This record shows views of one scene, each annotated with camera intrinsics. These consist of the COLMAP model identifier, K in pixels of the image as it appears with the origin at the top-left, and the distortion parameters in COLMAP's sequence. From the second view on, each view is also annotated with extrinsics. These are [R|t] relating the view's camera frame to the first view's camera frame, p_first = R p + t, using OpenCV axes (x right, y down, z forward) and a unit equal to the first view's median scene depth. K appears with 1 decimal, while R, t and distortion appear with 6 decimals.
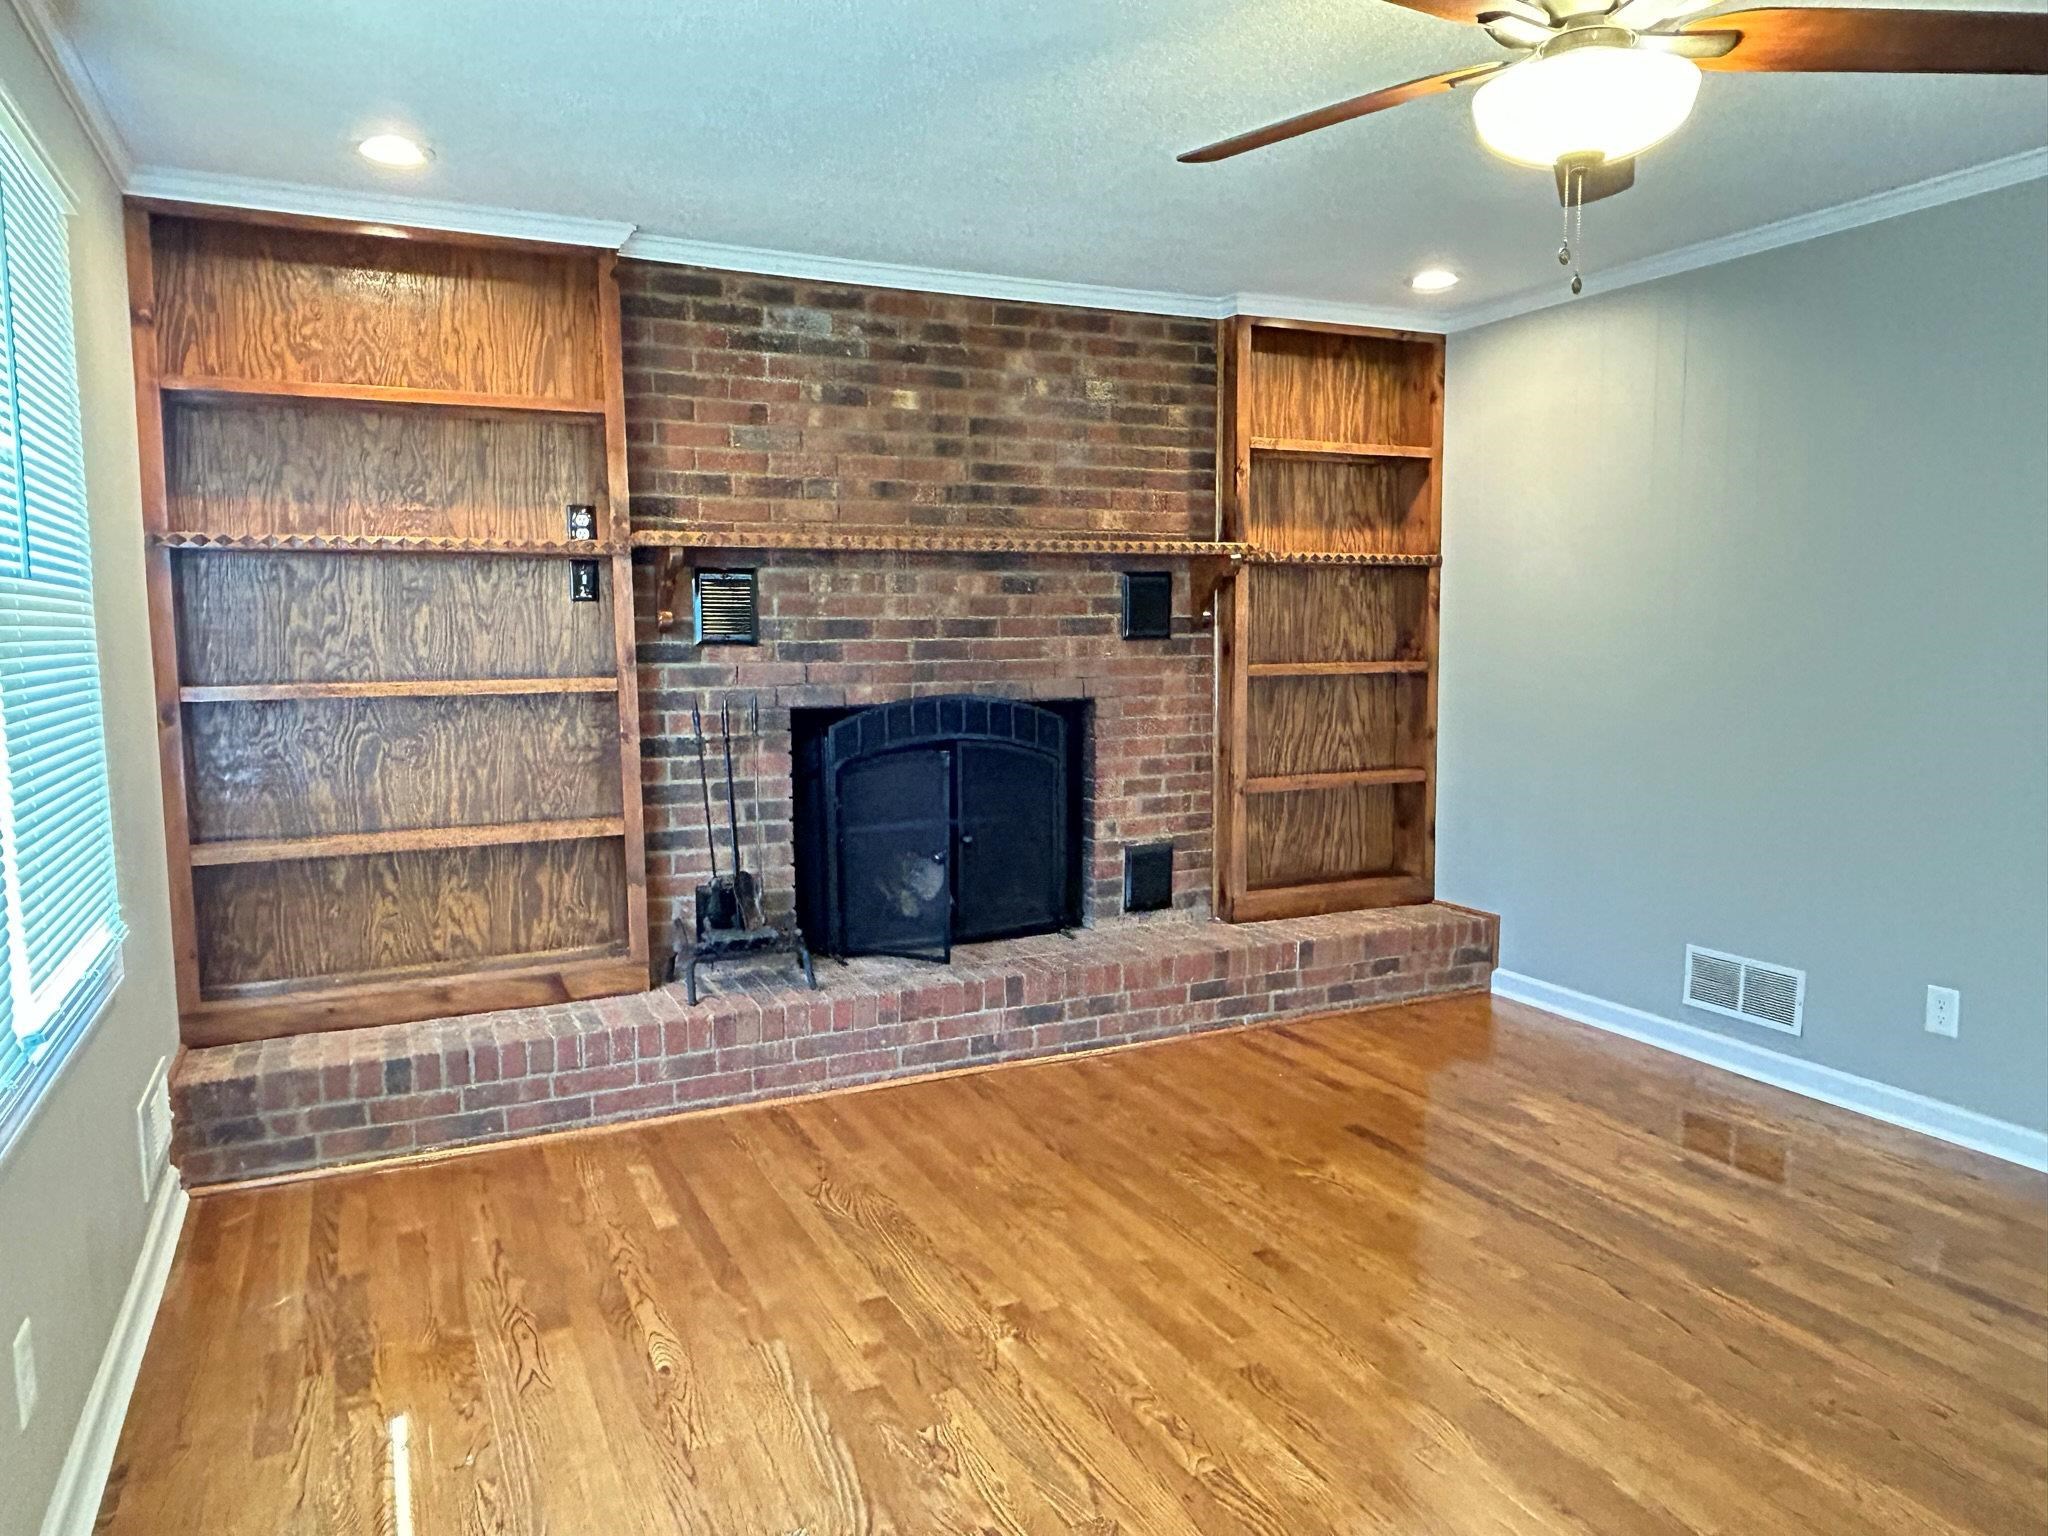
lens RADIAL K [[1397.0, 0, 1024.9], [0, 1397.0, 766.5], [0, 0, 1]] dist [0.007411, -0.008183]
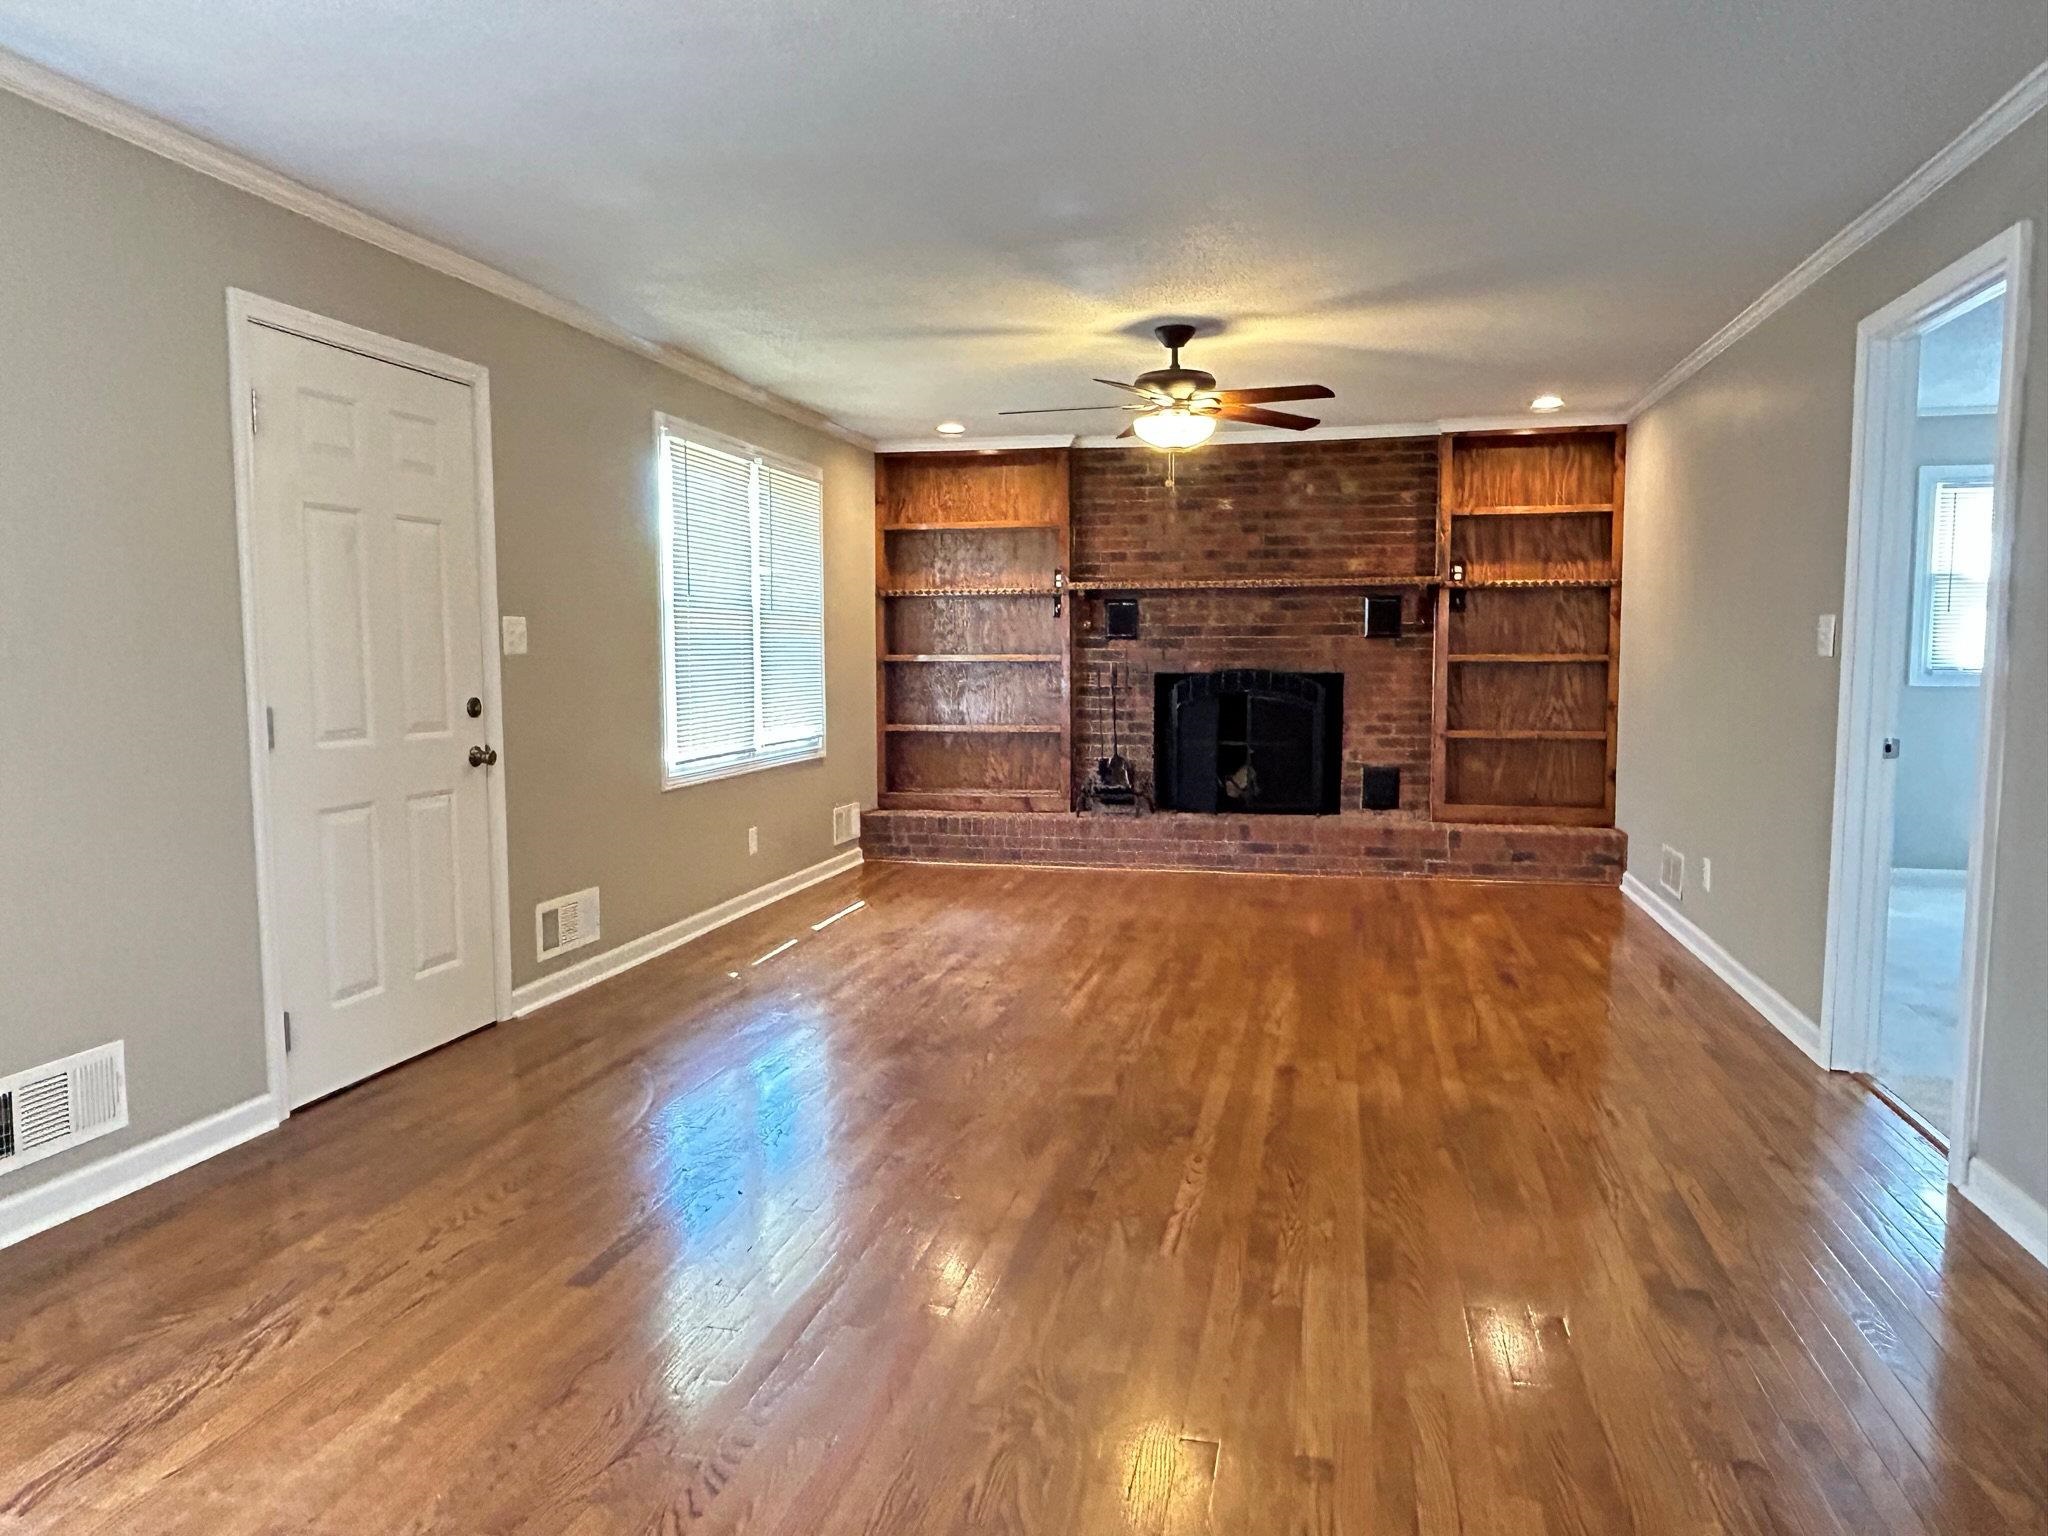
lens RADIAL K [[1397.0, 0, 1028.6], [0, 1397.0, 764.9], [0, 0, 1]] dist [0.007411, -0.008183]
pose [[0.780663, 0.058080, -0.622247, 0.847767], [-0.063945, 0.997870, 0.012915, 0.065582], [0.621672, 0.029707, 0.782714, -0.552925]]
